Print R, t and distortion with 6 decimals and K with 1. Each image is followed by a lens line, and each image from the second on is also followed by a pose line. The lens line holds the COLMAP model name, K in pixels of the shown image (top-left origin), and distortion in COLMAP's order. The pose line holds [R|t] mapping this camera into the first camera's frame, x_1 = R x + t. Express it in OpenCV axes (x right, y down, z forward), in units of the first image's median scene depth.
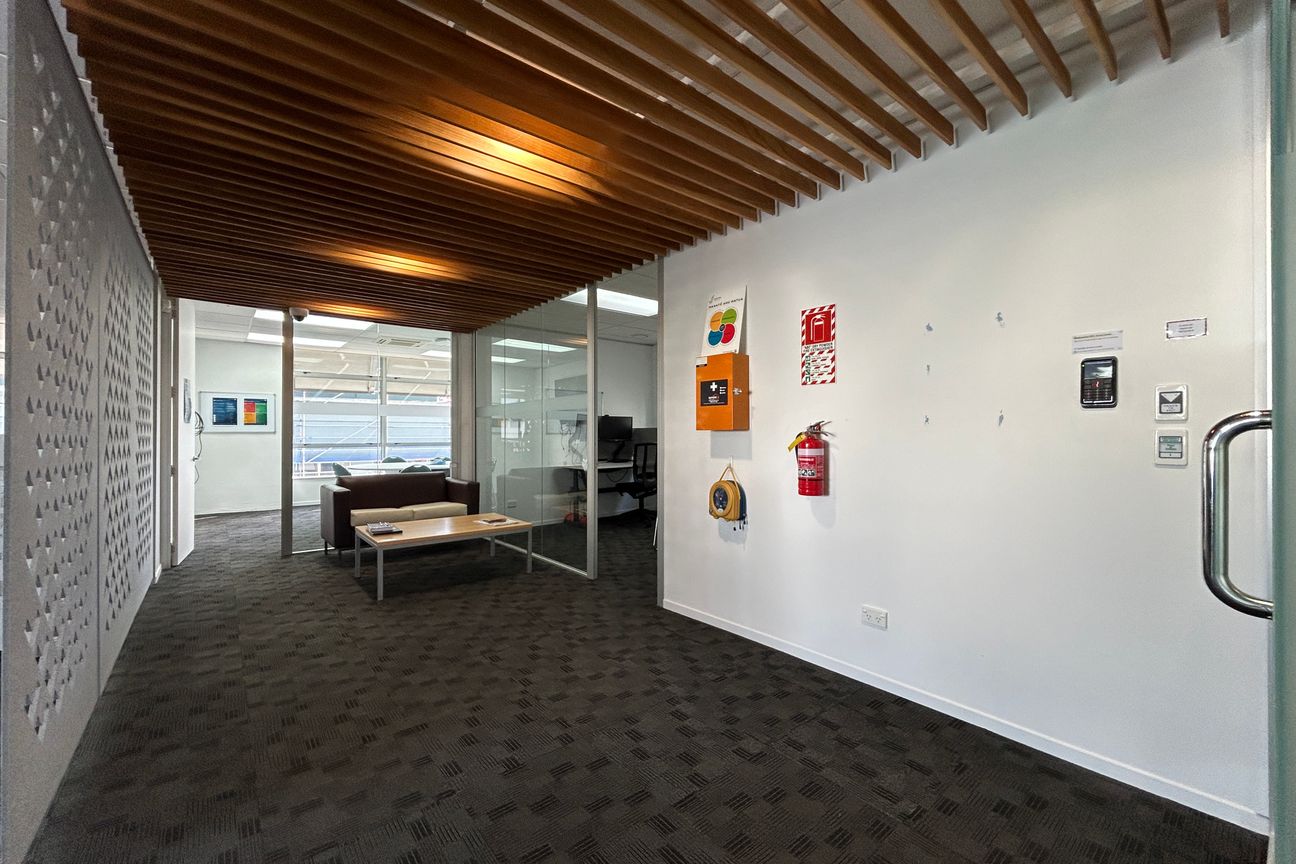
lens RADIAL K [[523.0, 0, 645.2], [0, 523.0, 436.4], [0, 0, 1]] dist [0.000009, -0.000218]
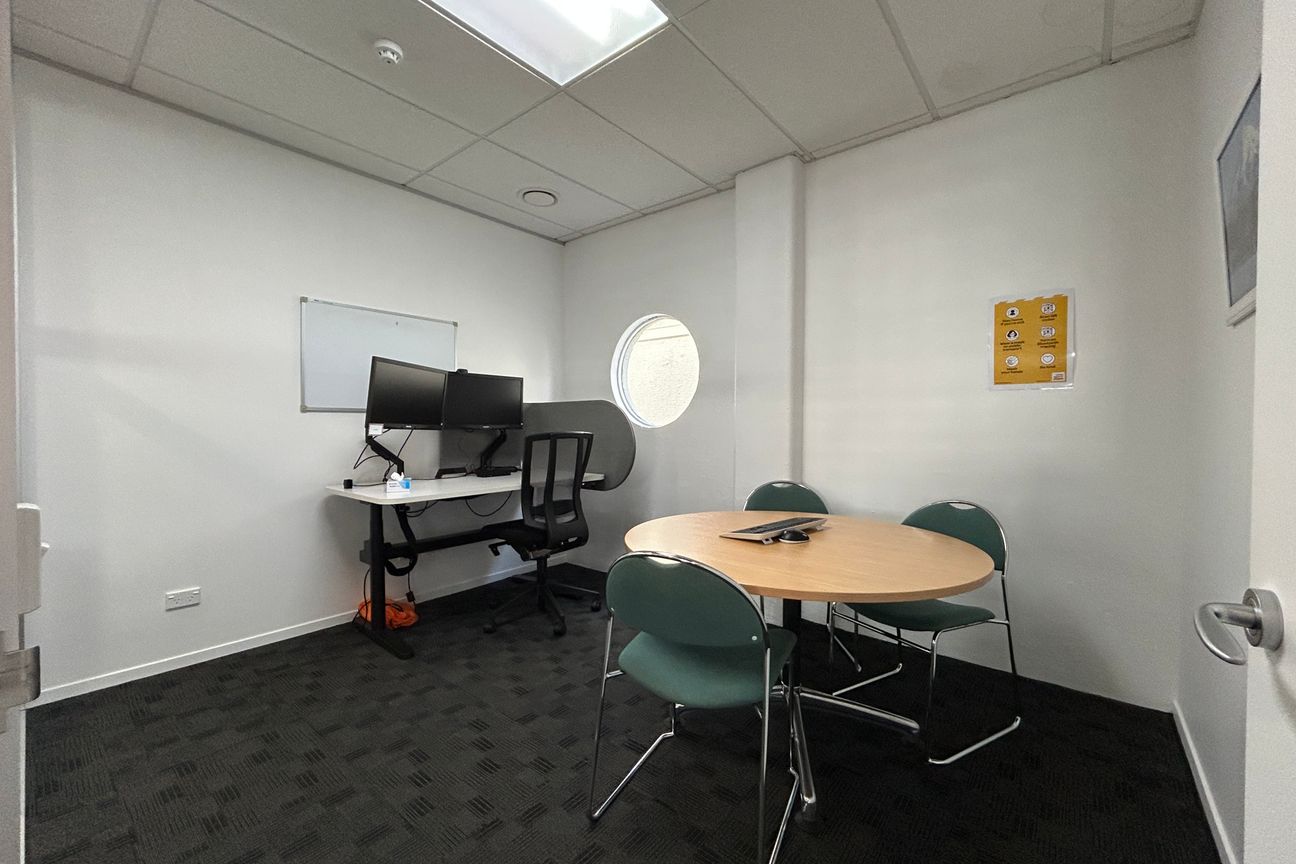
lens RADIAL K [[523.0, 0, 652.6], [0, 523.0, 428.7], [0, 0, 1]] dist [0.000009, -0.000218]
pose [[0.980190, 0.001195, 0.198054, -0.003177], [-0.002811, 0.999965, 0.007878, 0.005244], [-0.198037, -0.008279, 0.980160, 0.539449]]
